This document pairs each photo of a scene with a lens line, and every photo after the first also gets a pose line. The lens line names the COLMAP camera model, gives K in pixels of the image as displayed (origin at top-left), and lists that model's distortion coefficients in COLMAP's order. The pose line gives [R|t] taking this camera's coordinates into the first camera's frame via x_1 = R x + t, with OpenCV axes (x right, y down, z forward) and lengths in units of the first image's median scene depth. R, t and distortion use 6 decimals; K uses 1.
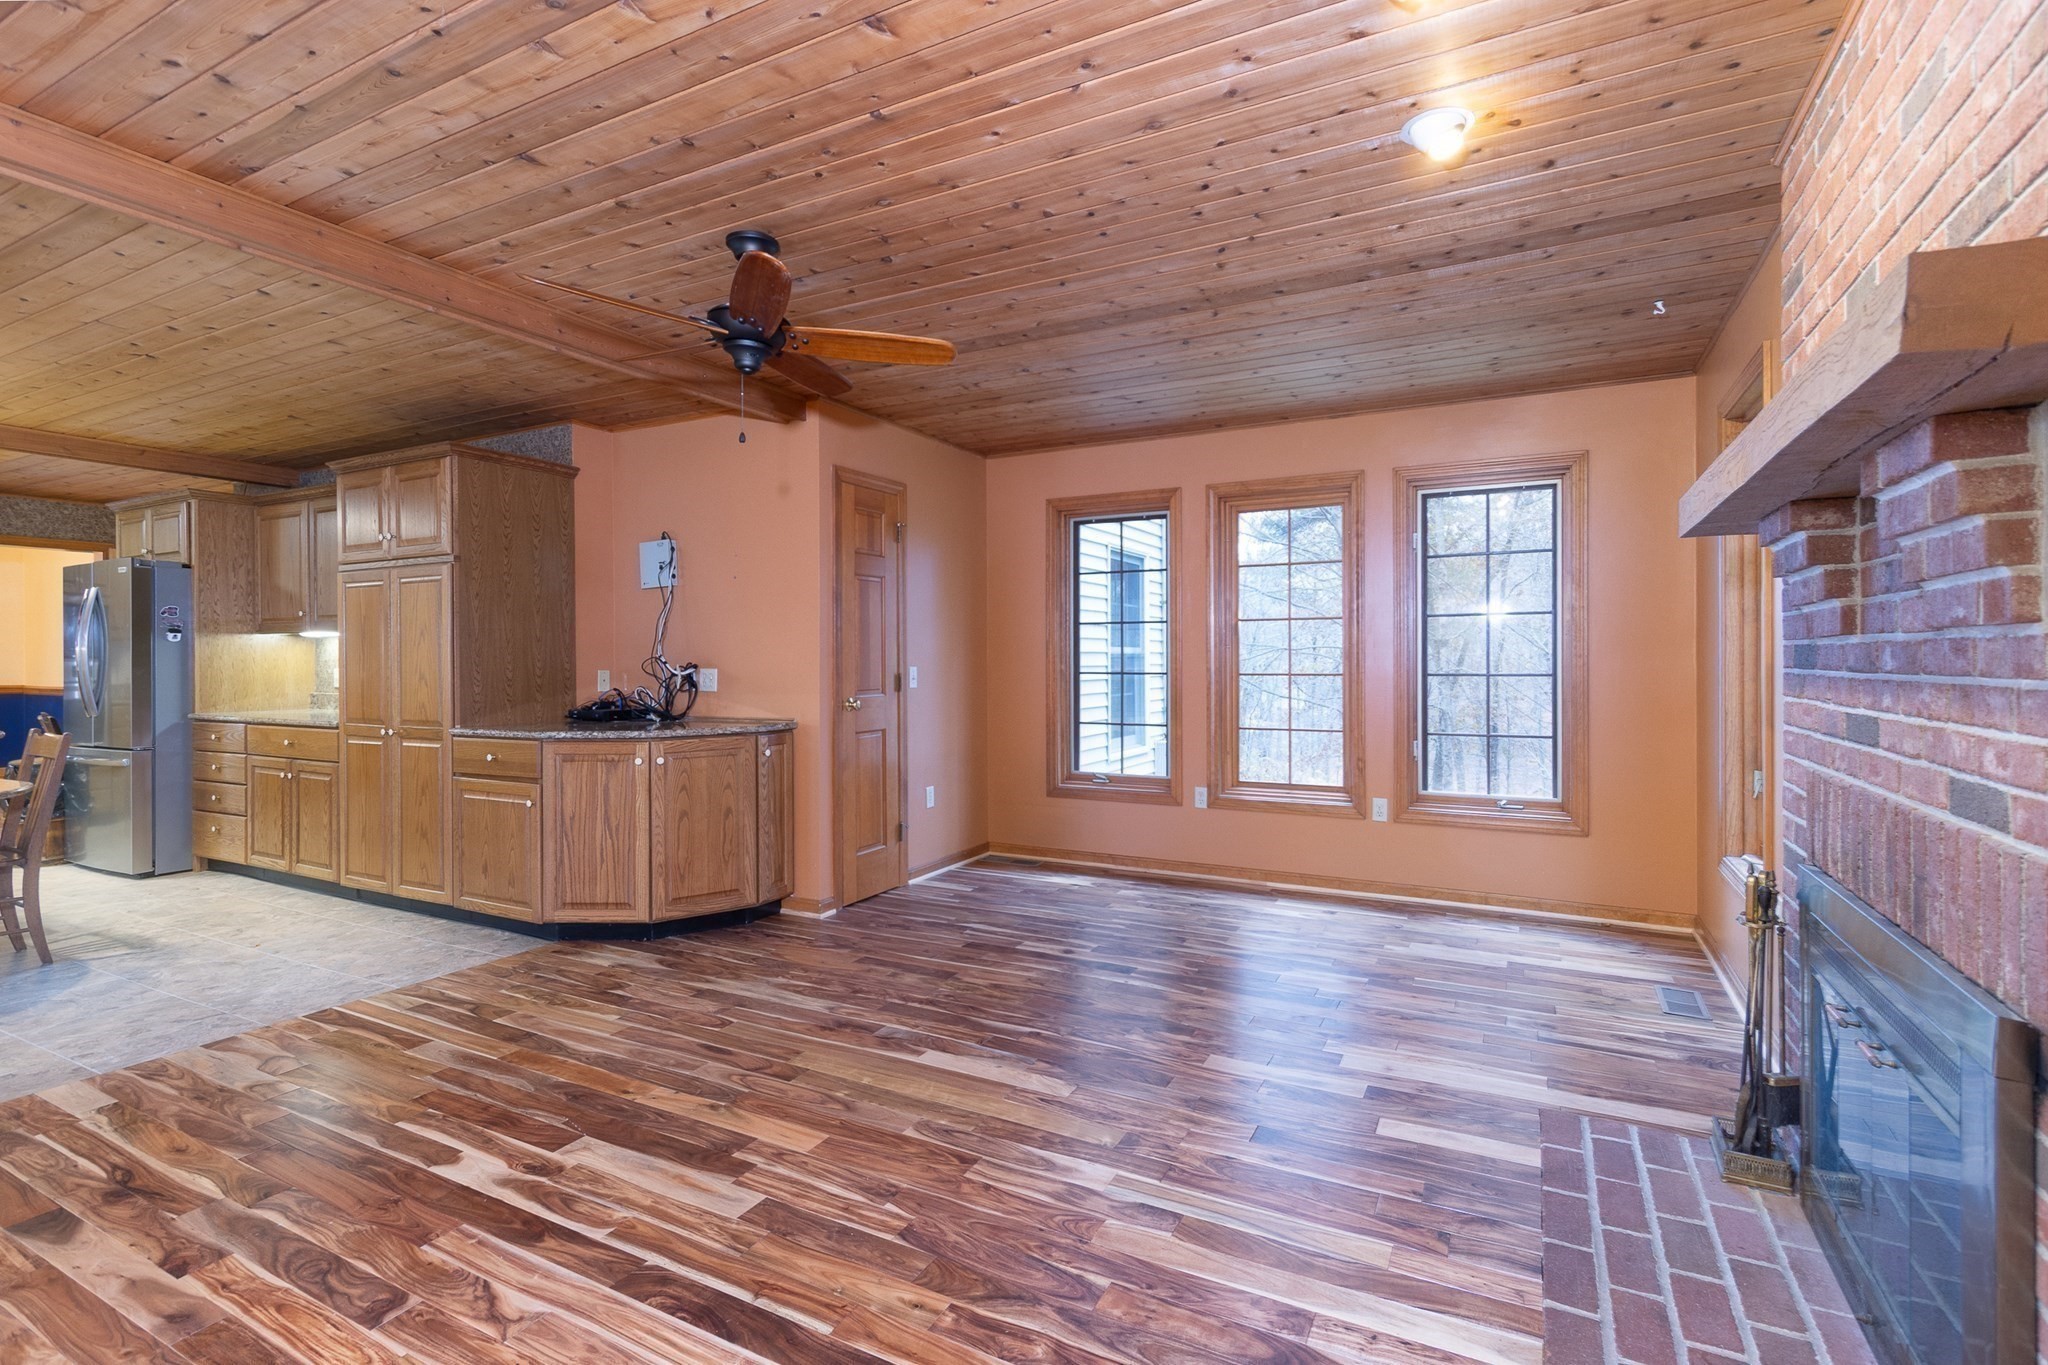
lens RADIAL K [[959.5, 0, 1056.6], [0, 959.5, 658.2], [0, 0, 1]] dist [0.003441, 0.000490]
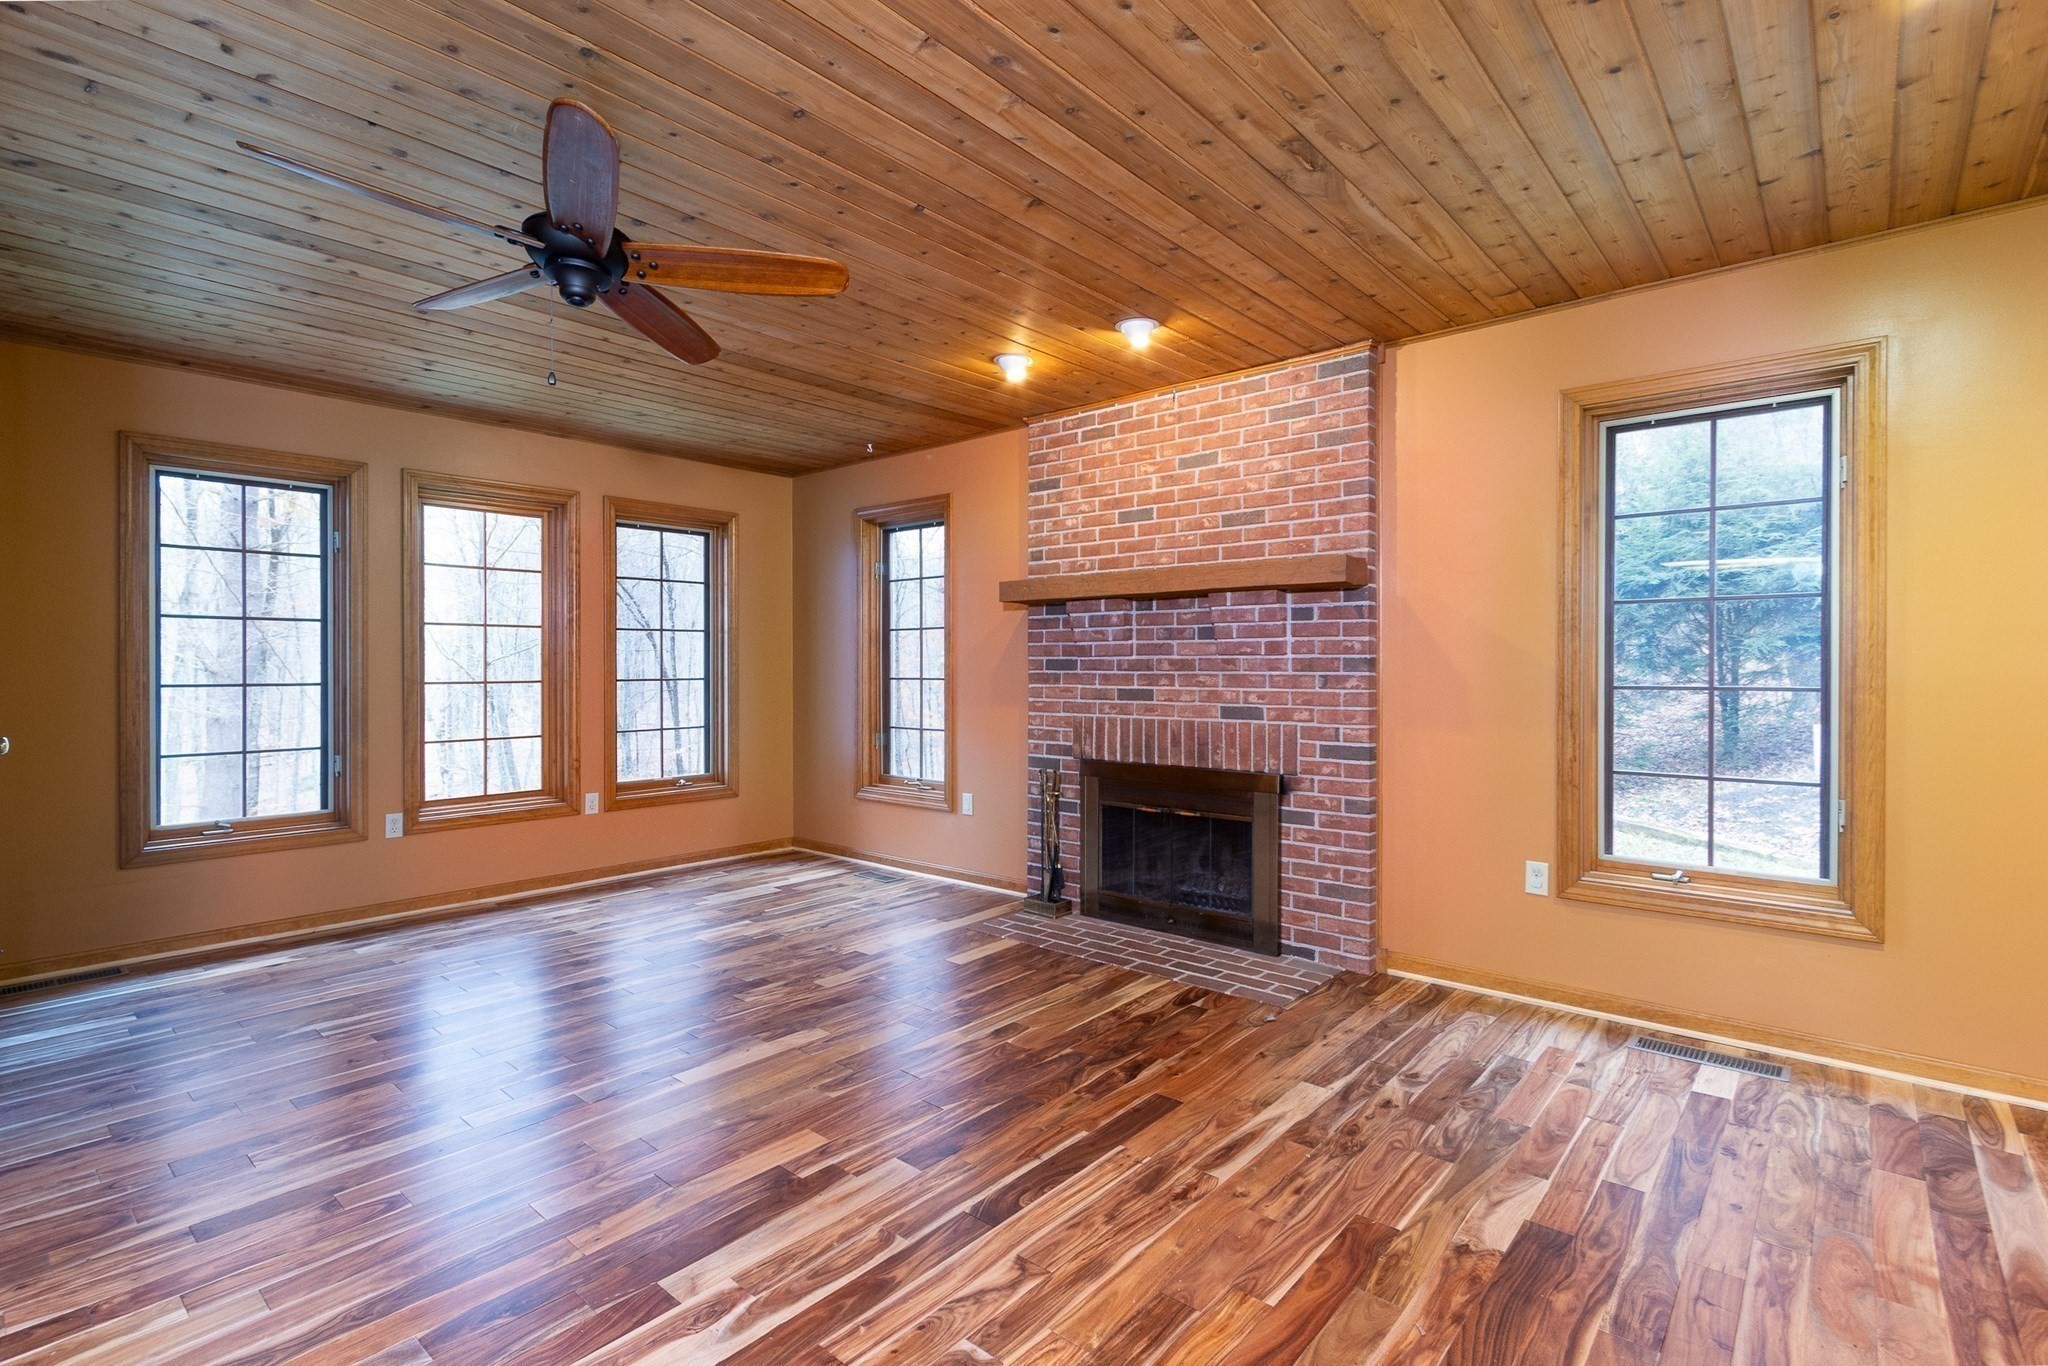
lens RADIAL K [[939.2, 0, 1002.4], [0, 939.2, 651.7], [0, 0, 1]] dist [0.003651, 0.000394]
pose [[0.248619, 0.017929, 0.968435, -1.042110], [-0.000336, 0.999830, -0.018423, 0.007034], [-0.968601, 0.004255, 0.248583, 0.490652]]
